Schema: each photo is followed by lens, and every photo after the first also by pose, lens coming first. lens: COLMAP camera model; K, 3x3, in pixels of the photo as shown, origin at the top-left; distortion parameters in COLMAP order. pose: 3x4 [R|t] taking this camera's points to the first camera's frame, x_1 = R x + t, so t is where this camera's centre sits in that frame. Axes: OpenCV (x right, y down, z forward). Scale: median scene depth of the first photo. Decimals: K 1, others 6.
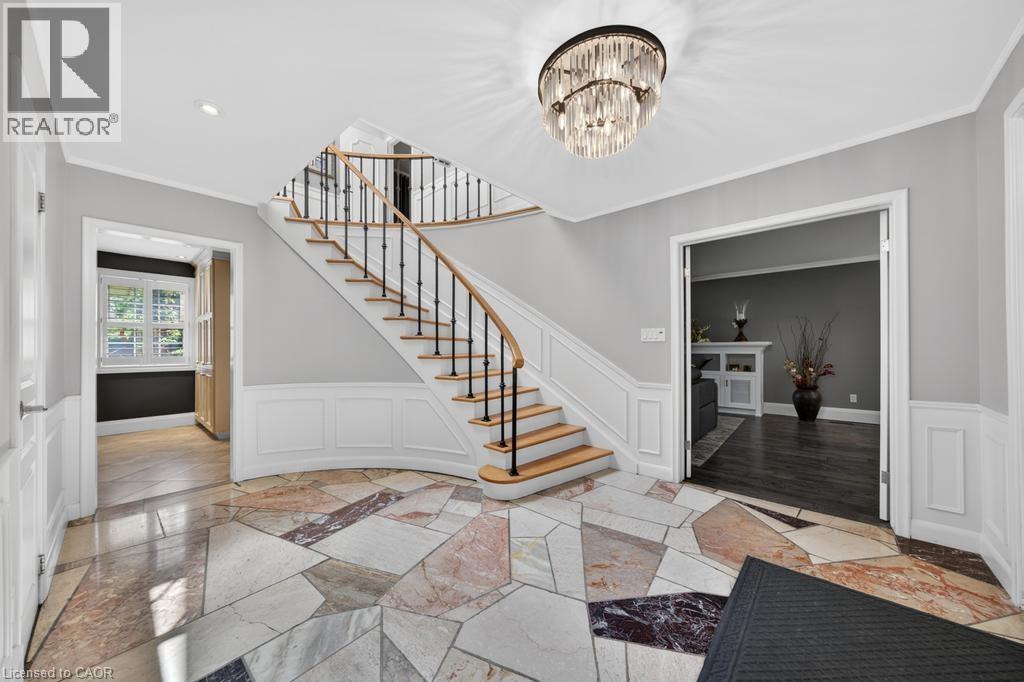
lens RADIAL K [[355.5, 0, 512.2], [0, 355.5, 349.4], [0, 0, 1]] dist [-0.000110, 0.000444]
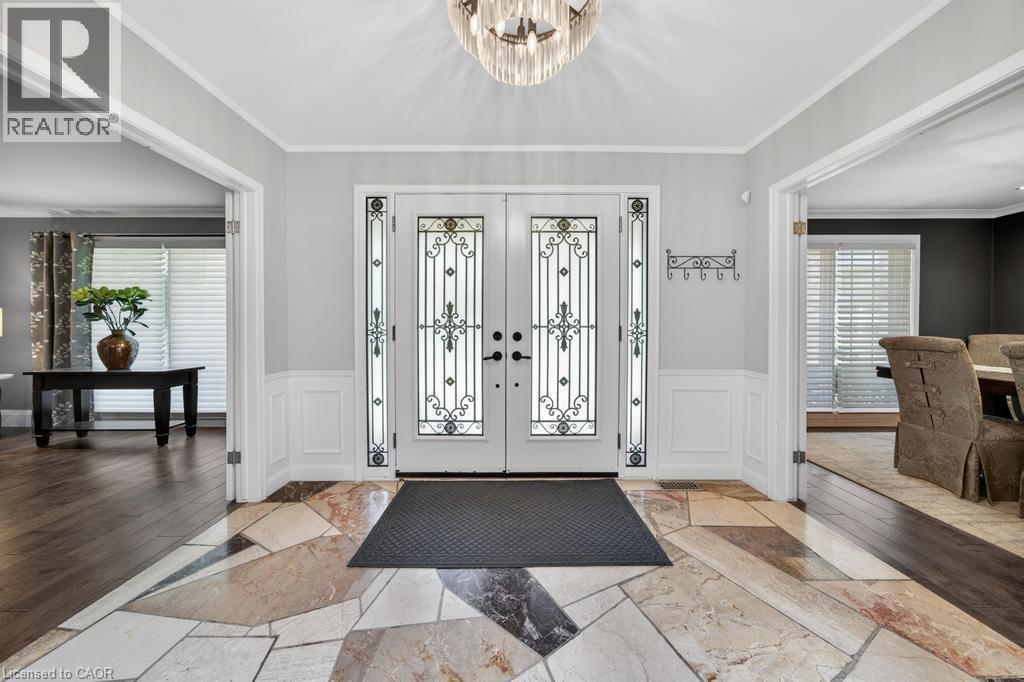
lens RADIAL K [[355.5, 0, 508.1], [0, 355.5, 332.7], [0, 0, 1]] dist [-0.000110, 0.000444]
pose [[-0.666901, -0.004107, 0.745135, -0.235384], [-0.001594, 0.999990, 0.004085, 0.001054], [-0.745145, 0.001537, -0.666901, 1.194302]]
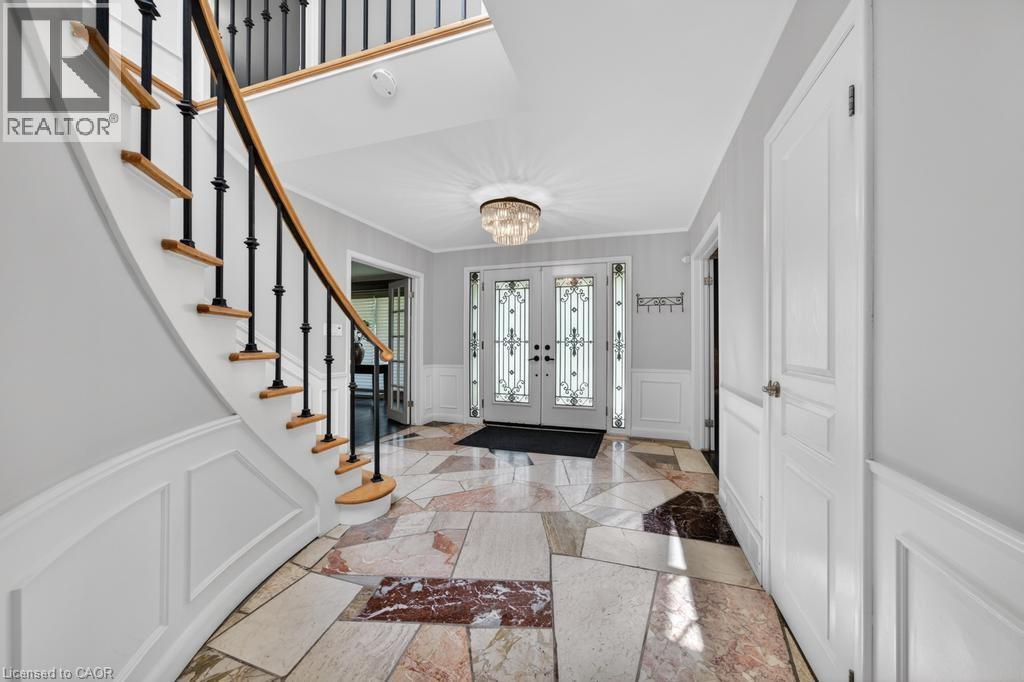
lens RADIAL K [[355.5, 0, 513.6], [0, 355.5, 341.5], [0, 0, 1]] dist [-0.000110, 0.000444]
pose [[-0.383470, 0.007565, 0.923522, -1.281206], [-0.005858, 0.999926, -0.010624, 0.008238], [-0.923535, -0.009484, -0.383397, 1.368020]]
